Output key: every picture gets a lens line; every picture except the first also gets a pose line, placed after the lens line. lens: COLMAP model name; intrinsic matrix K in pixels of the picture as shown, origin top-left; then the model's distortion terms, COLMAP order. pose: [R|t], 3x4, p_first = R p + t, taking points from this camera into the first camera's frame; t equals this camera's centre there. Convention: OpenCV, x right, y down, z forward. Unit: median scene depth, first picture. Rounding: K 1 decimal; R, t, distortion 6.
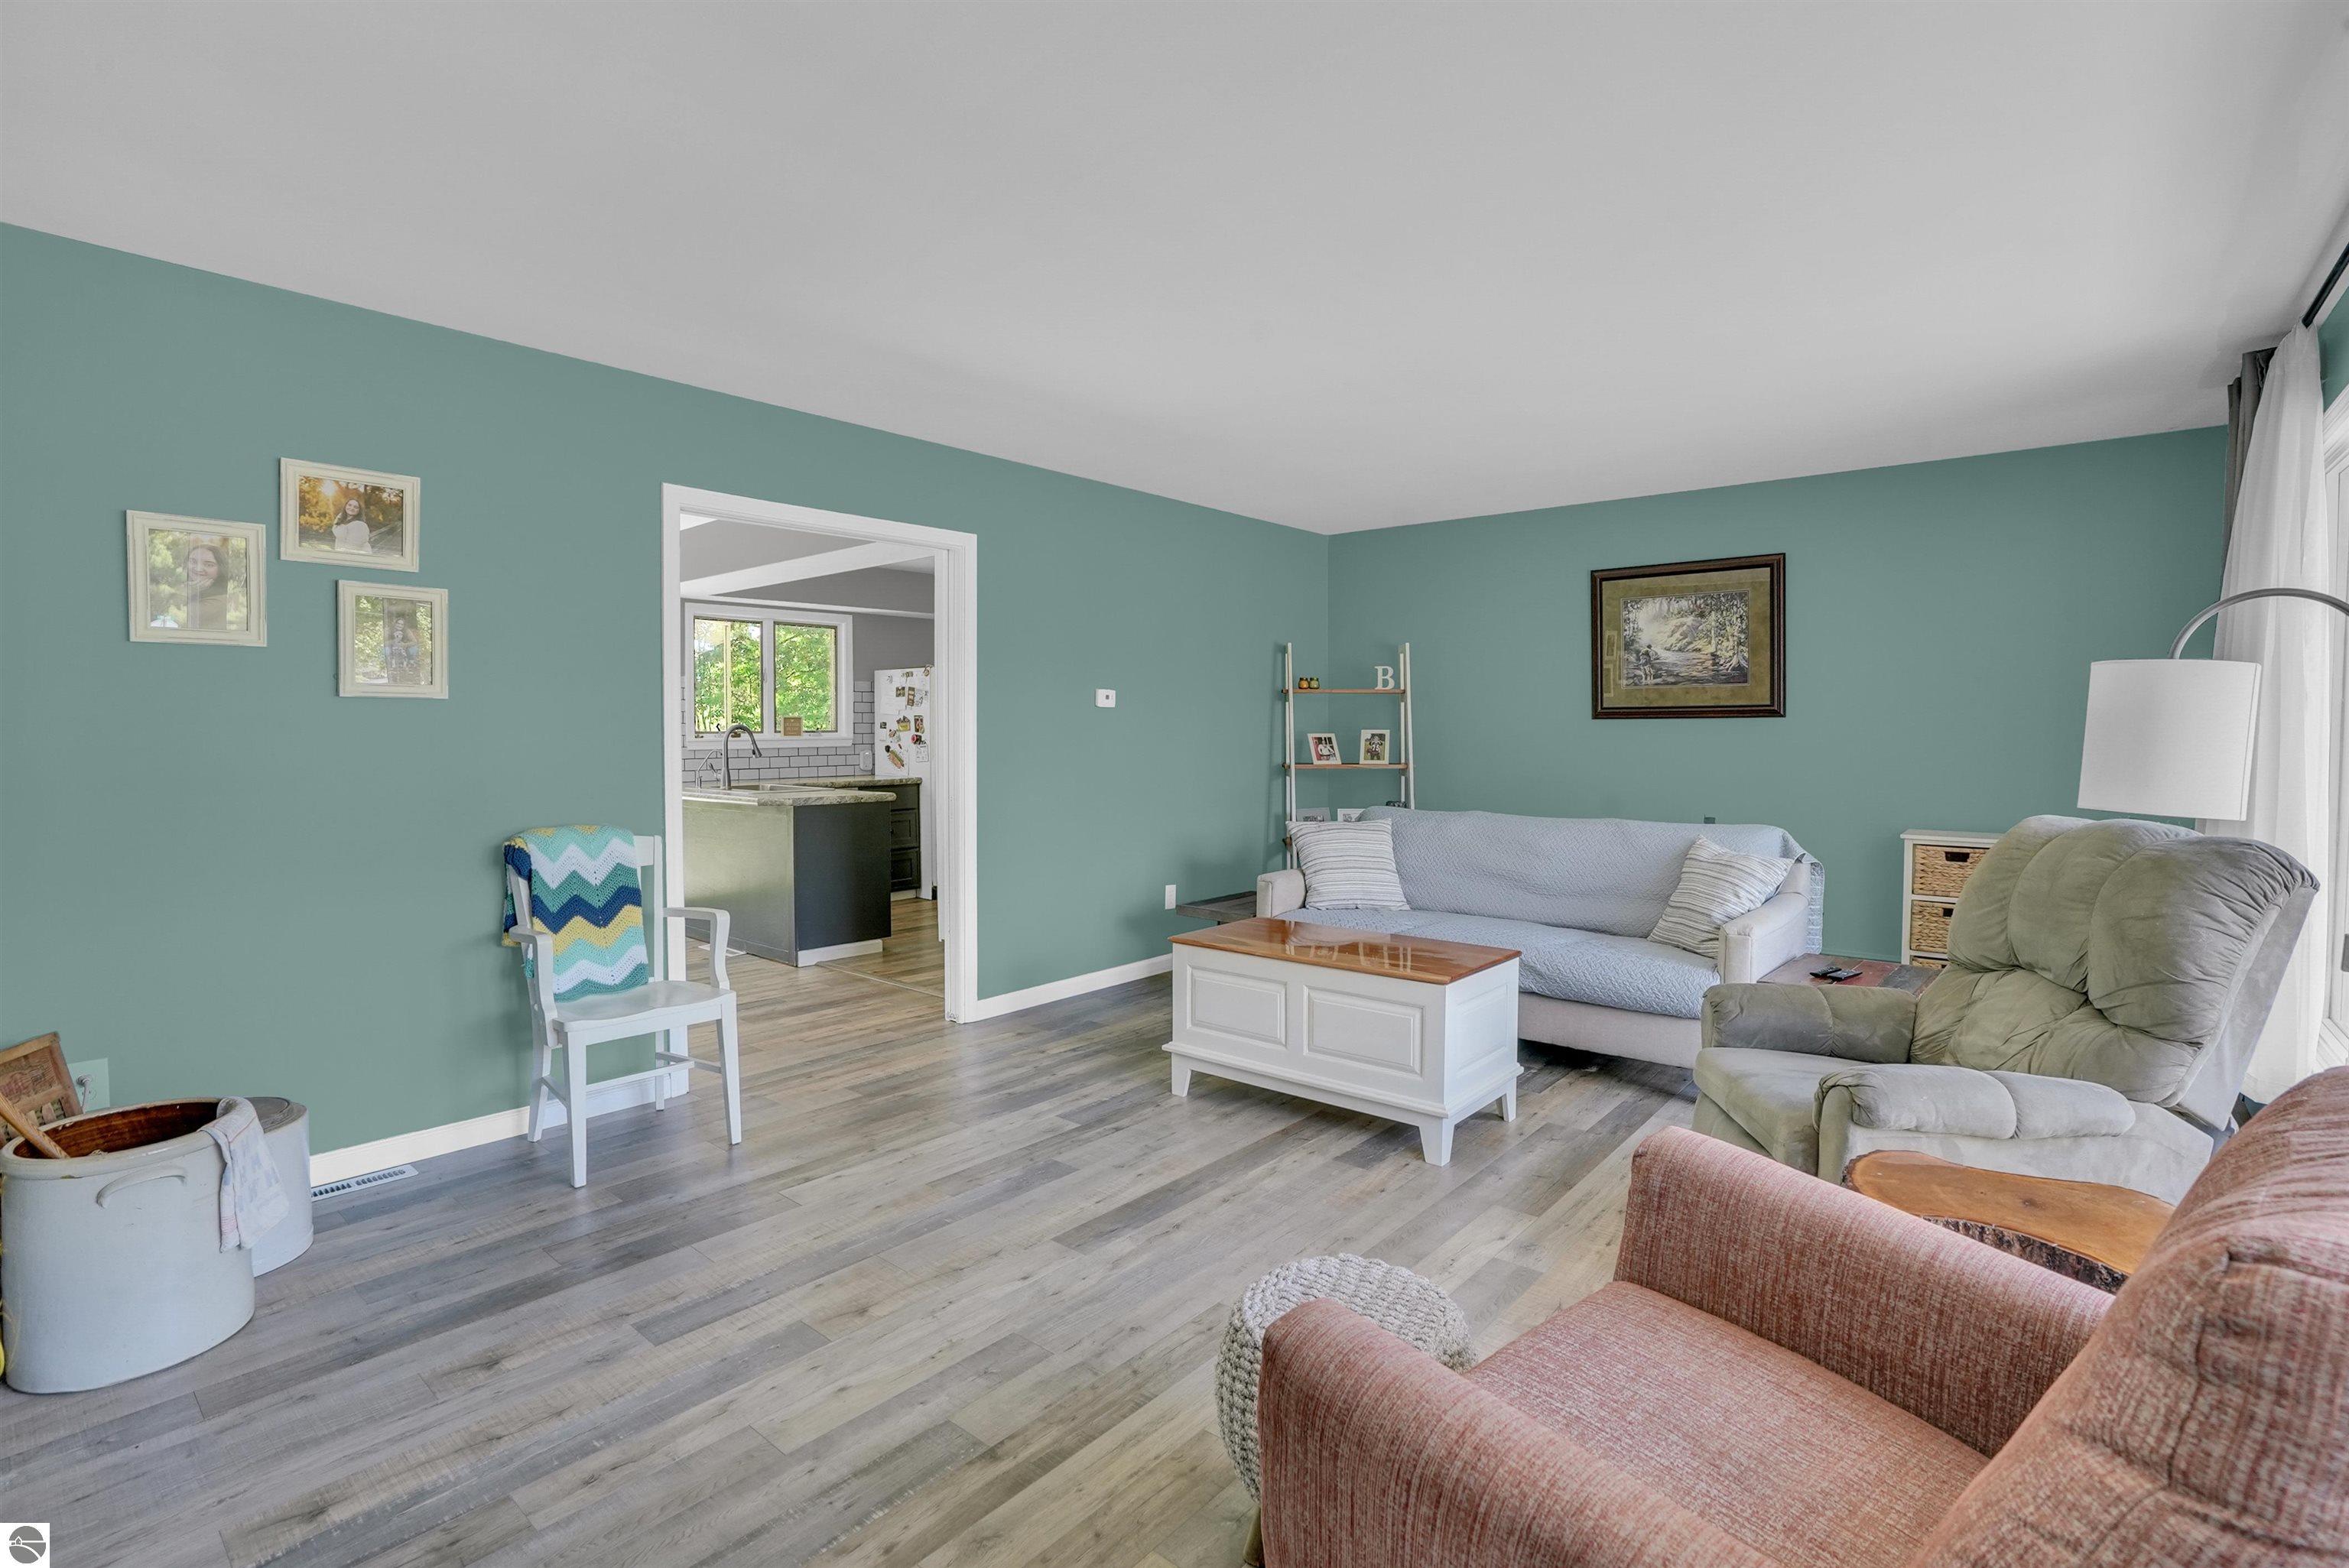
lens RADIAL K [[1104.7, 0, 1181.6], [0, 1104.7, 777.3], [0, 0, 1]] dist [-0.073841, 0.032435]
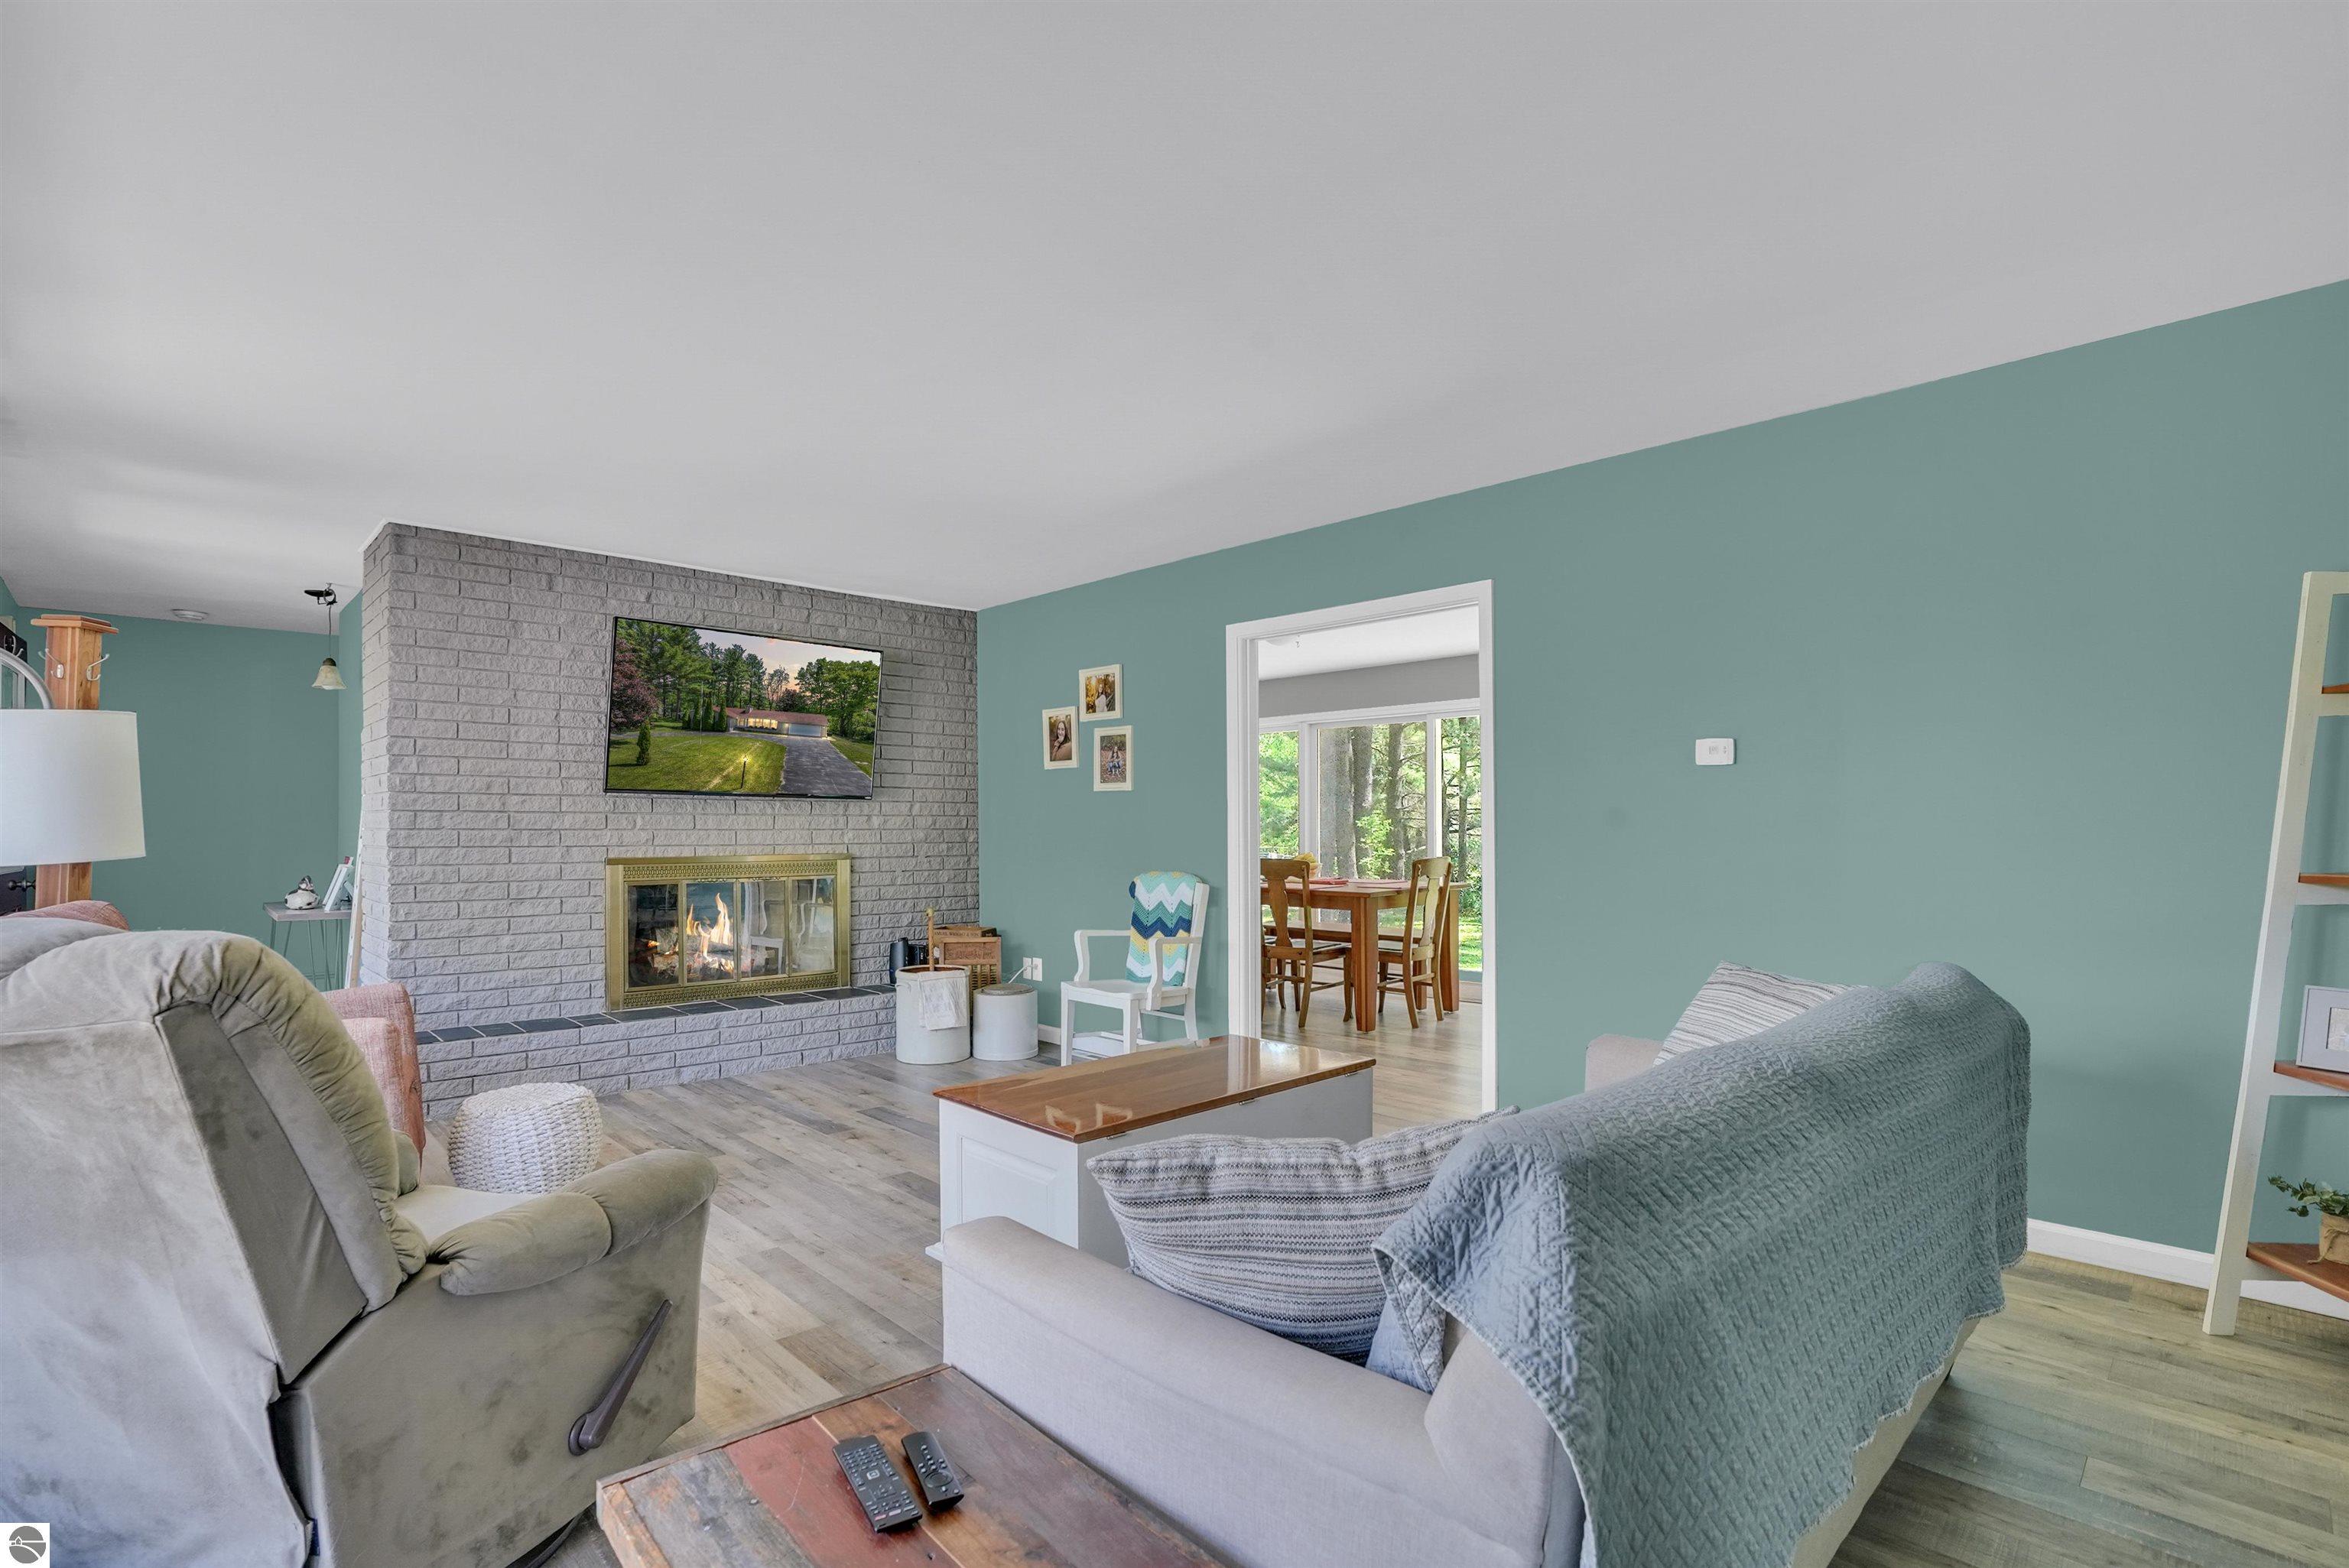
lens RADIAL K [[1132.9, 0, 1131.2], [0, 1132.9, 835.2], [0, 0, 1]] dist [-0.012485, 0.000989]
pose [[-0.148801, 0.009105, -0.988825, 1.149574], [-0.041080, 0.999037, 0.015381, -0.032354], [0.988013, 0.042909, -0.148284, 1.353147]]
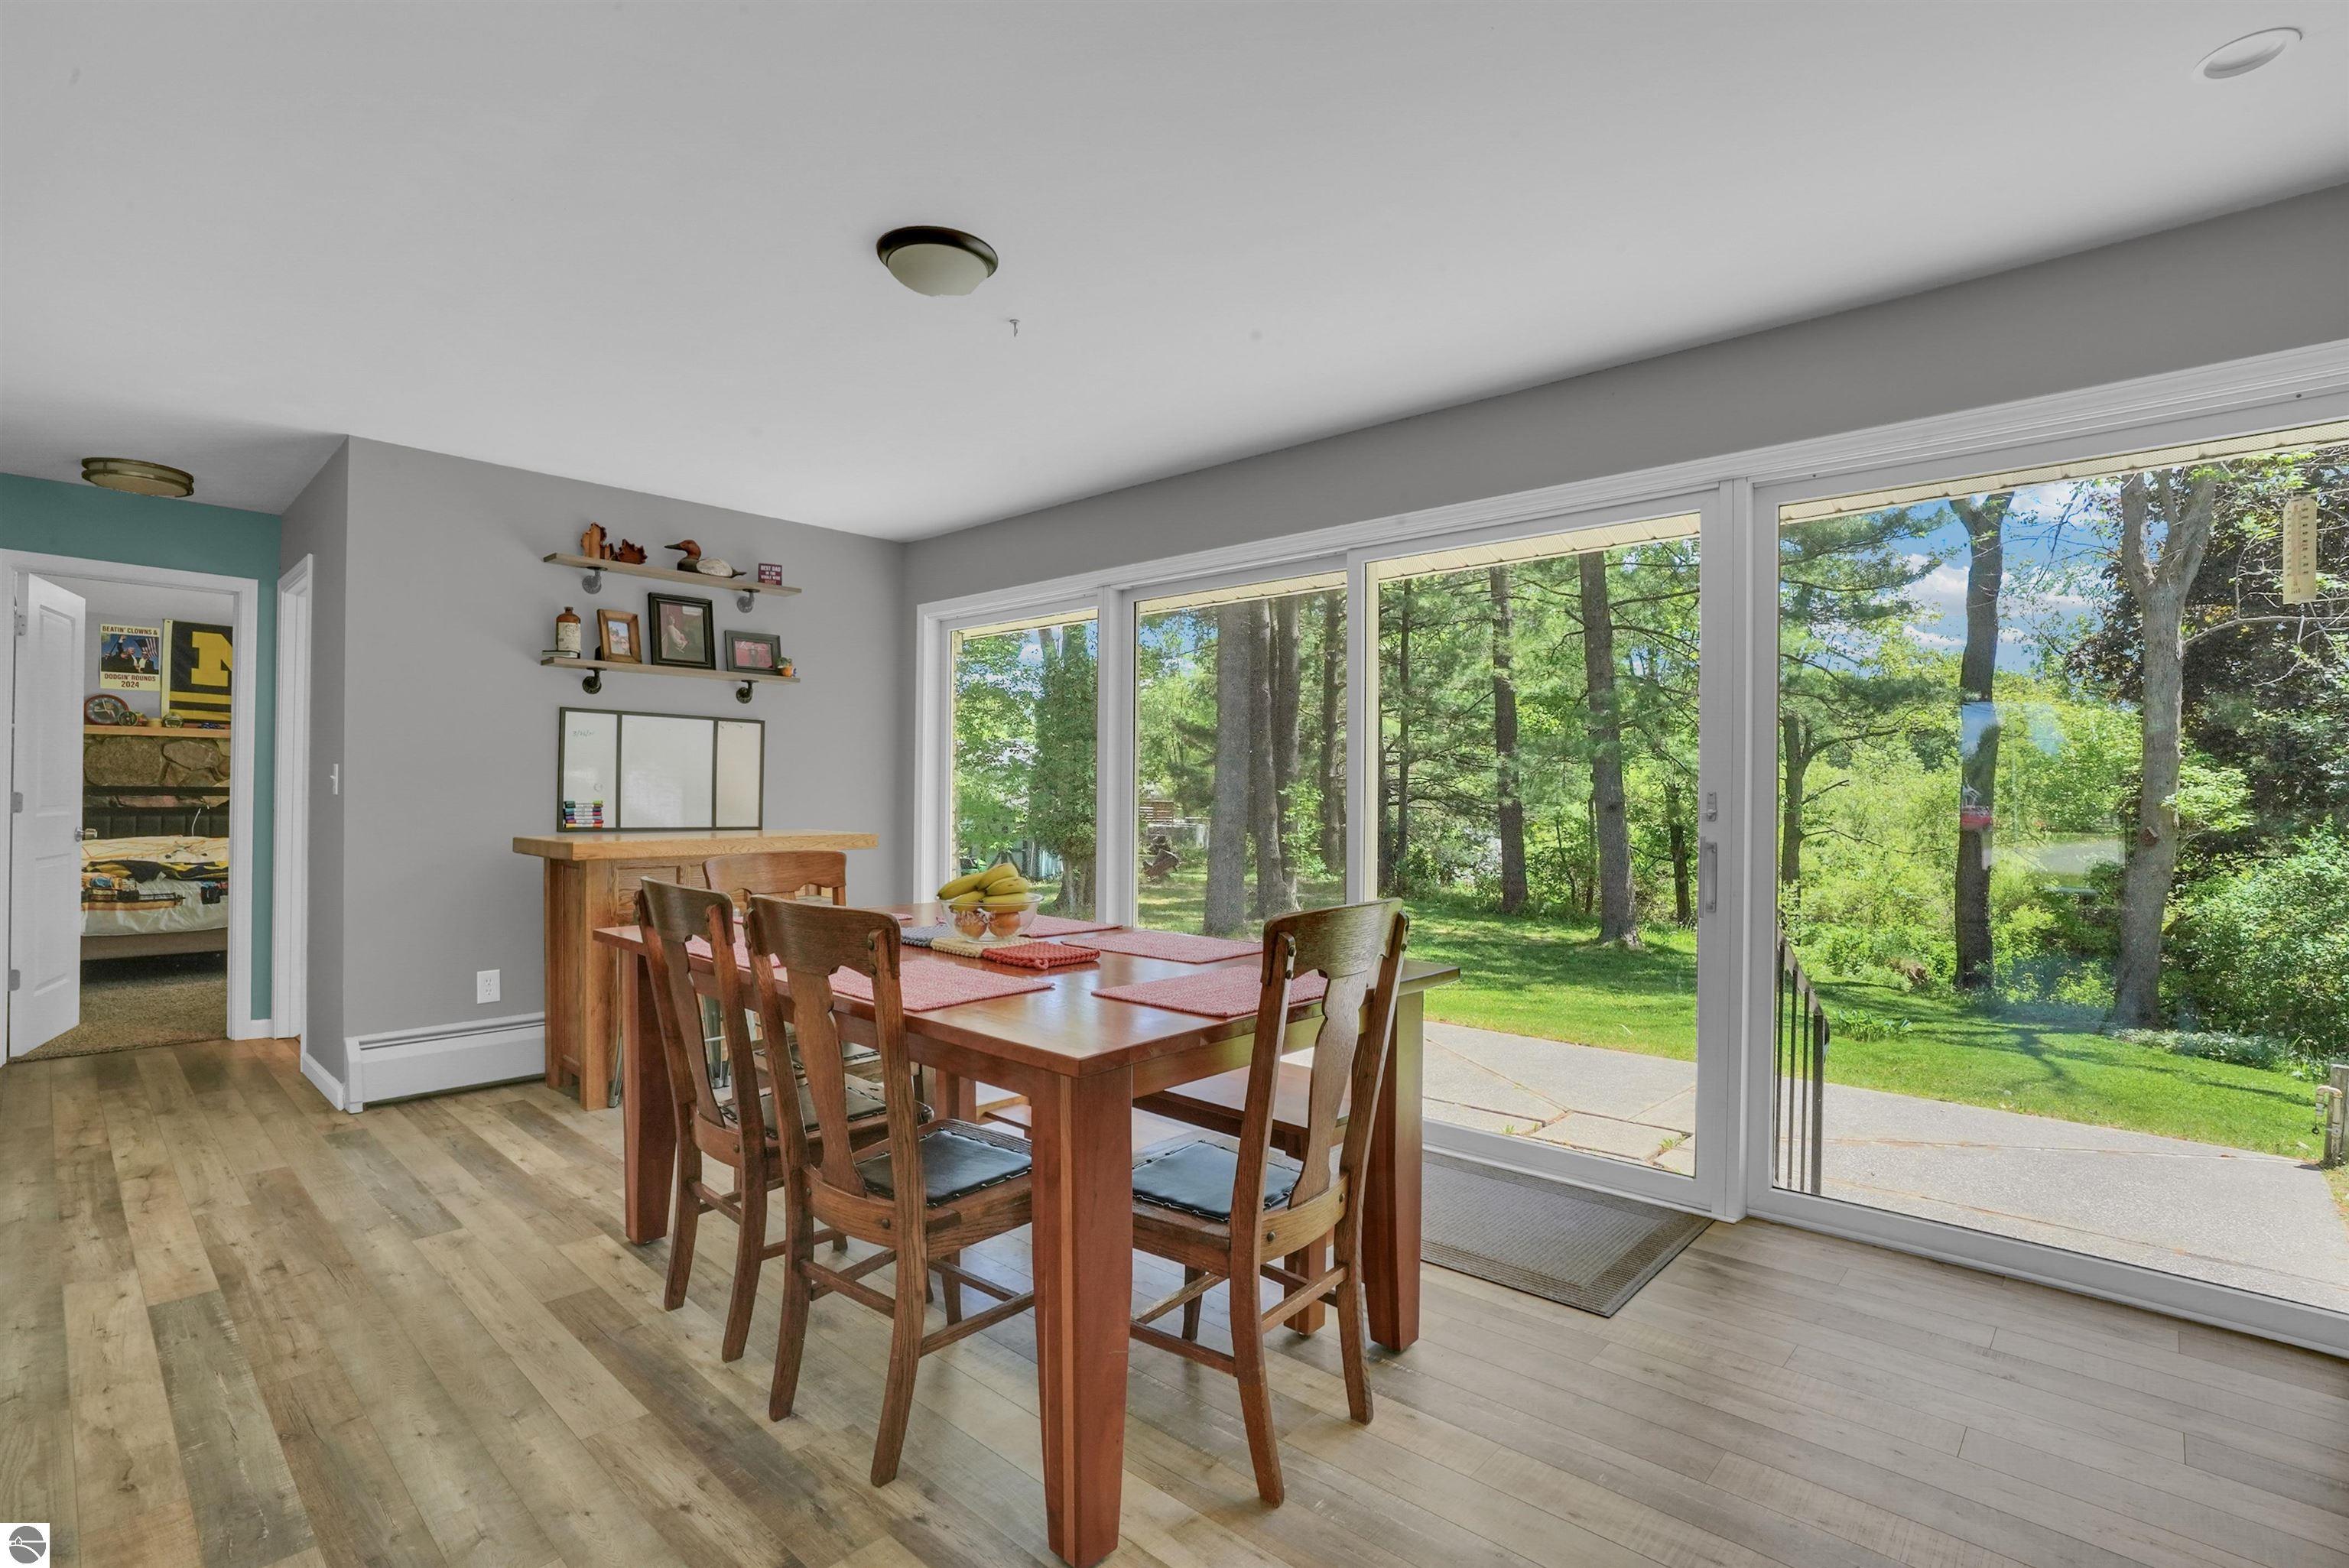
lens RADIAL K [[1104.7, 0, 1181.6], [0, 1104.7, 777.3], [0, 0, 1]] dist [-0.073841, 0.032435]
pose [[-0.061745, -0.016032, -0.997963, -0.501309], [-0.049834, 0.998673, -0.012960, -0.033806], [0.996847, 0.048932, -0.062462, 1.573358]]
